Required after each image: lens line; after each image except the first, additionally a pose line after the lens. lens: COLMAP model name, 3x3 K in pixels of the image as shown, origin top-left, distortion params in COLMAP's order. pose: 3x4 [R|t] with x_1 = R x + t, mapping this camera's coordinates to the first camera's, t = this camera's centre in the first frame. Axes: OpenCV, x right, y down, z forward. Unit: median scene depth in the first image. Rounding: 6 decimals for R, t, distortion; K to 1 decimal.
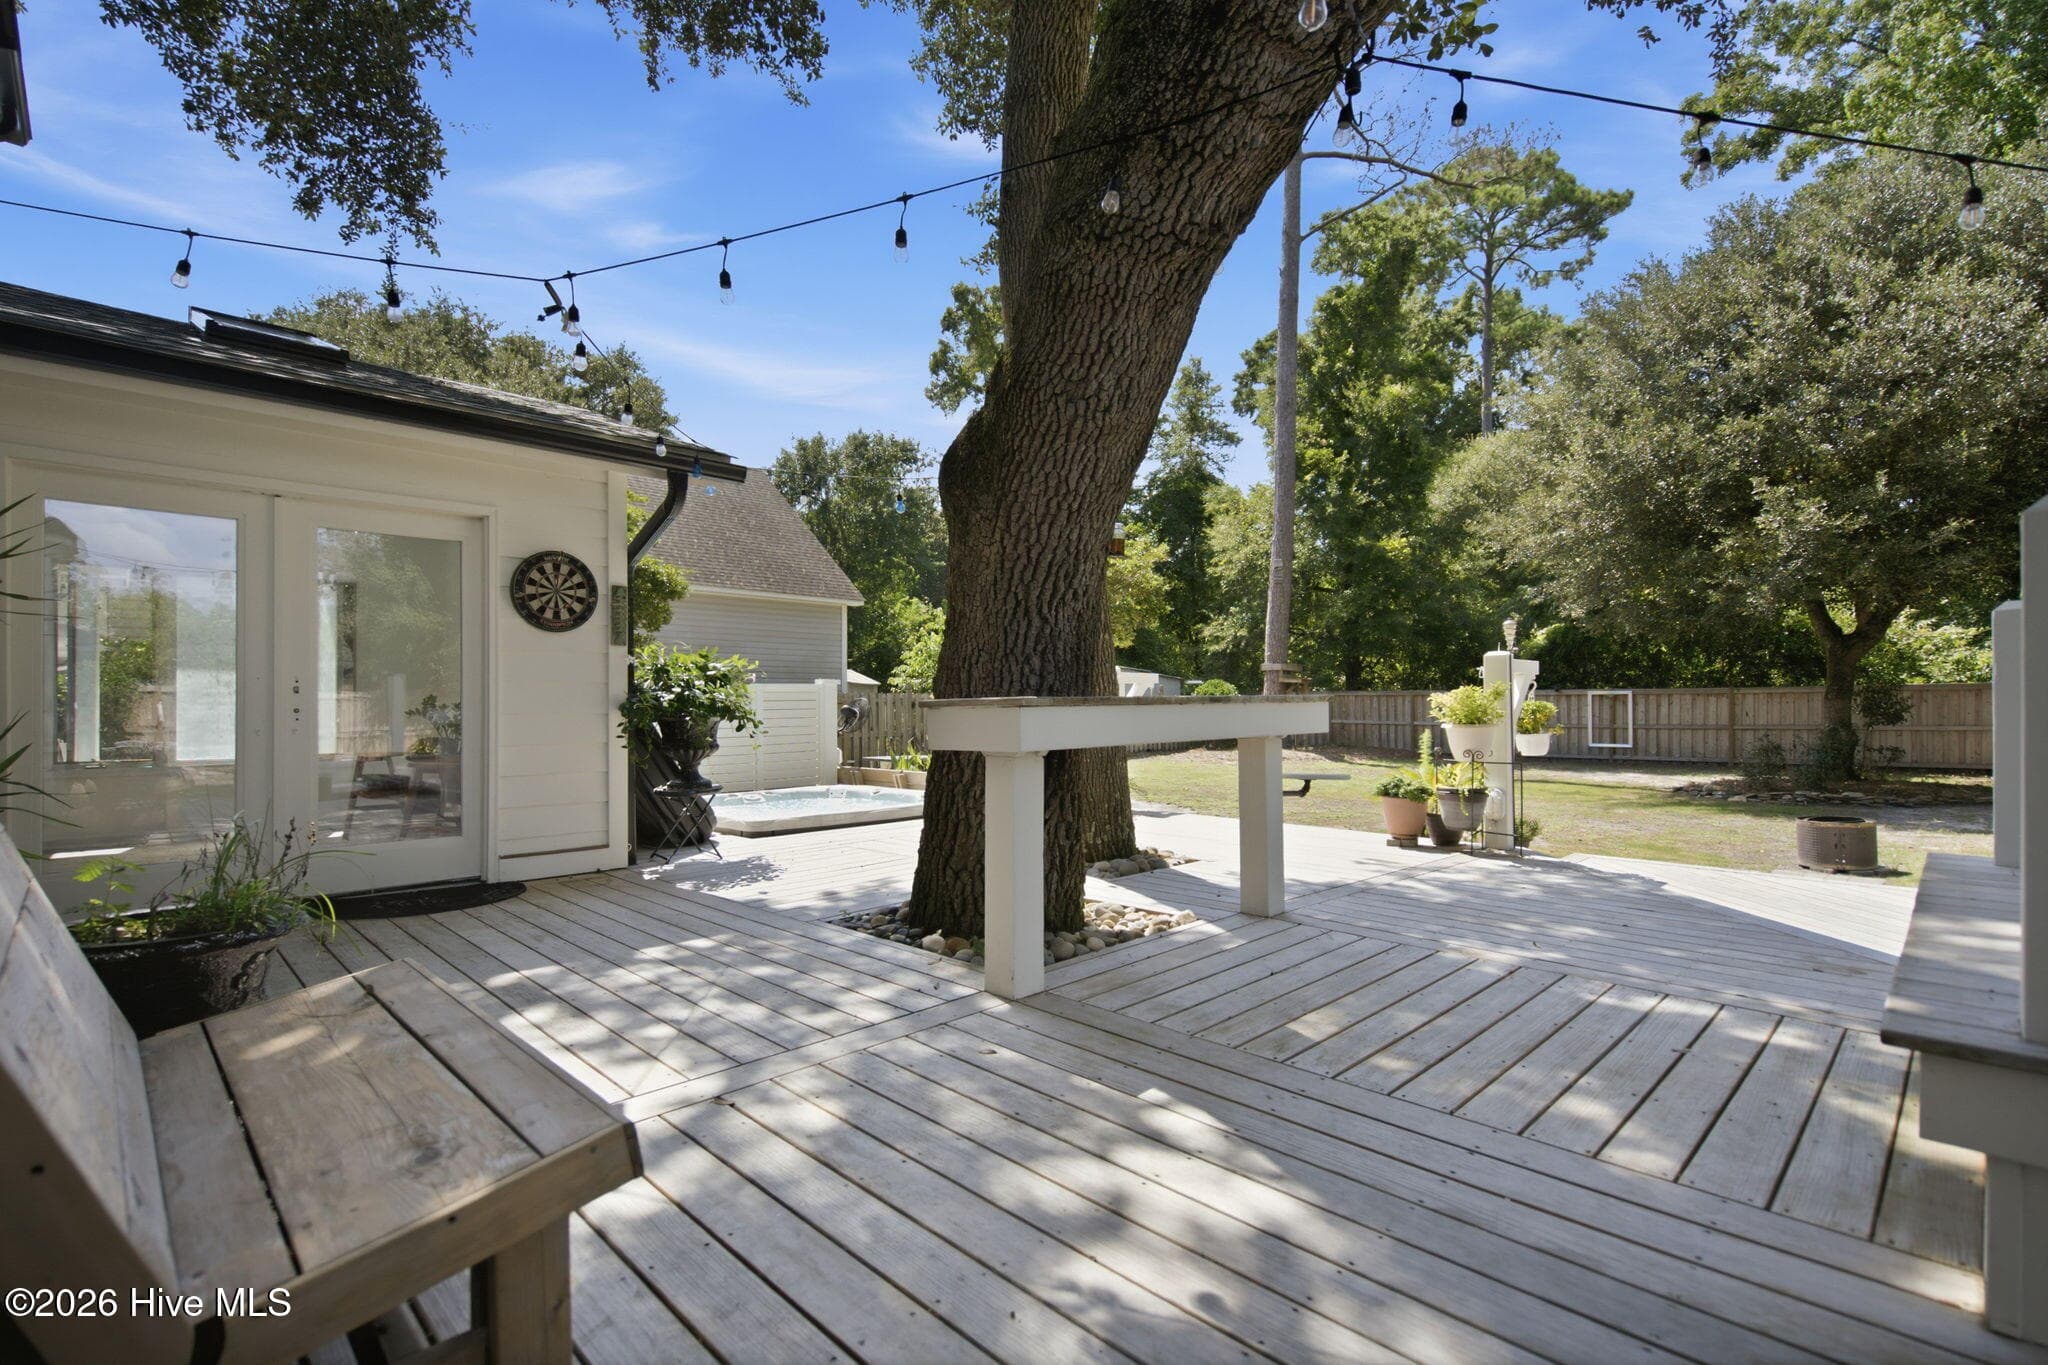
lens RADIAL K [[957.0, 0, 1025.0], [0, 957.0, 689.9], [0, 0, 1]] dist [-0.001356, 0.000355]
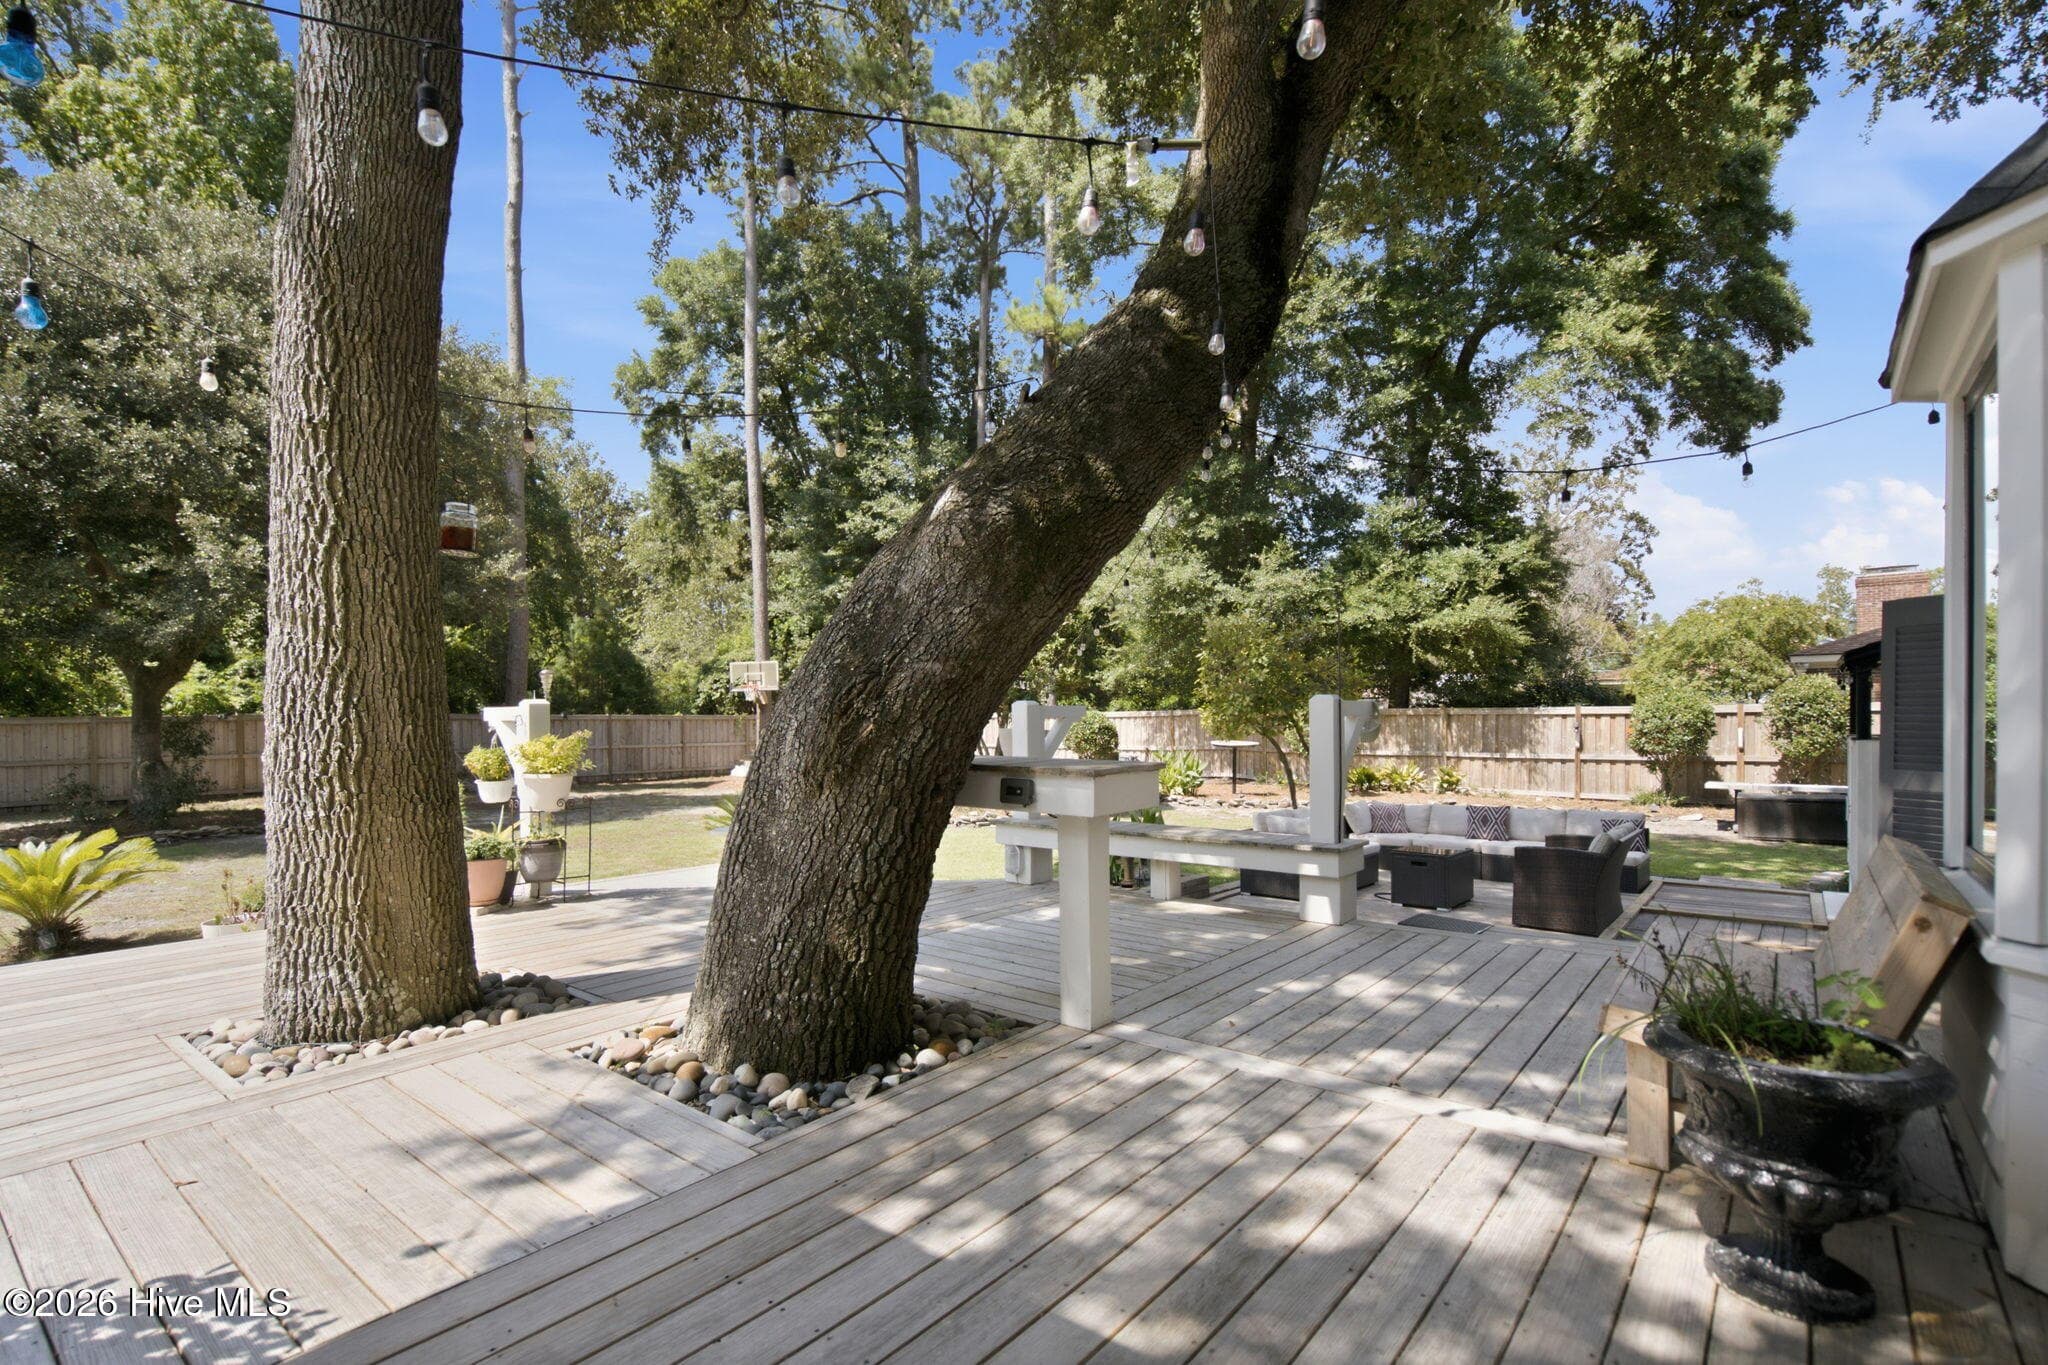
lens RADIAL K [[957.0, 0, 1029.7], [0, 957.0, 697.9], [0, 0, 1]] dist [-0.001356, 0.000355]
pose [[-0.118978, 0.022185, 0.992649, -1.207977], [-0.007741, 0.999699, -0.023271, -0.047381], [-0.992867, -0.010453, -0.118771, 1.280053]]
